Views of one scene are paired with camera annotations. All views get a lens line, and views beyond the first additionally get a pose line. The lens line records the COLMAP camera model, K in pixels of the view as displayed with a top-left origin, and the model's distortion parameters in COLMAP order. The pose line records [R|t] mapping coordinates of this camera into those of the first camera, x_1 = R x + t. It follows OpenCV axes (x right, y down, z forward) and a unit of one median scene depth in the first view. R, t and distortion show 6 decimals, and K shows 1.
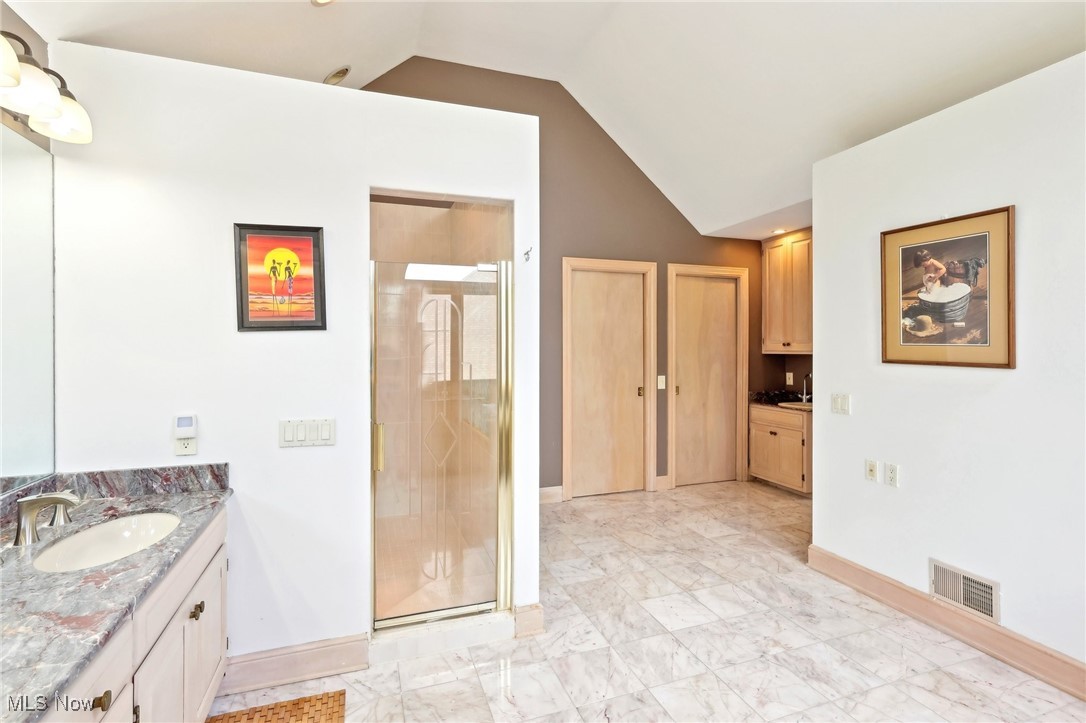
lens RADIAL K [[511.6, 0, 541.5], [0, 511.6, 348.9], [0, 0, 1]] dist [0.000722, 0.000049]
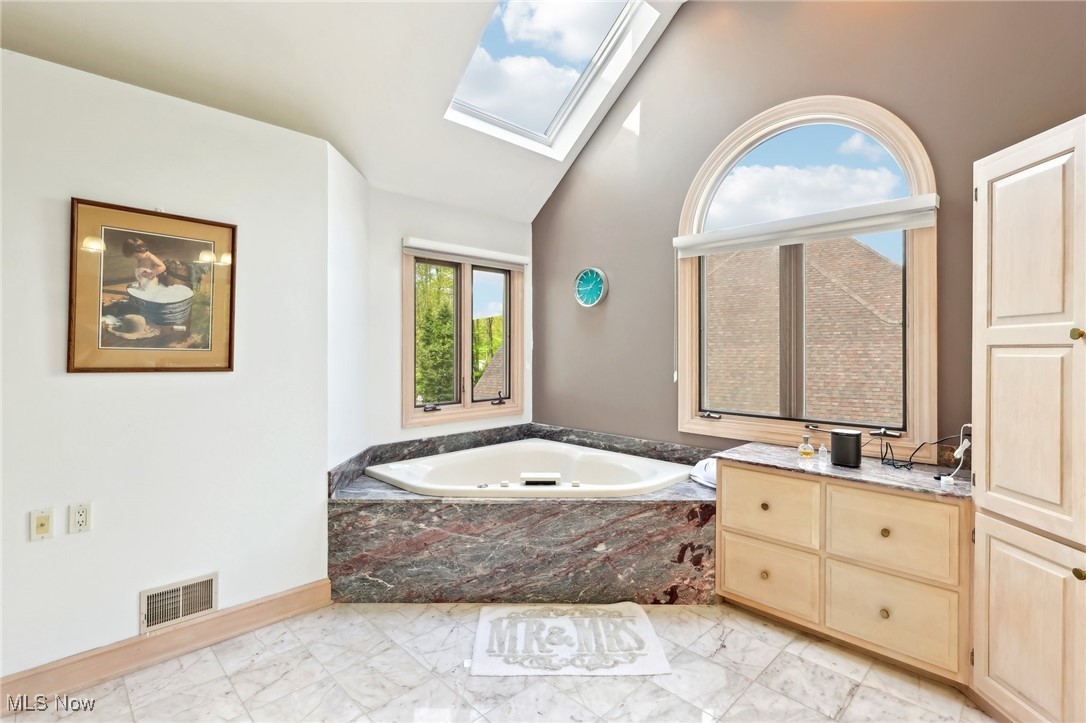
lens RADIAL K [[511.6, 0, 541.5], [0, 511.6, 348.9], [0, 0, 1]] dist [0.000722, 0.000049]
pose [[-0.424441, 0.000008, 0.905456, -0.331787], [-0.003101, 0.999994, -0.001462, -0.008980], [-0.905450, -0.003428, -0.424439, 0.766647]]
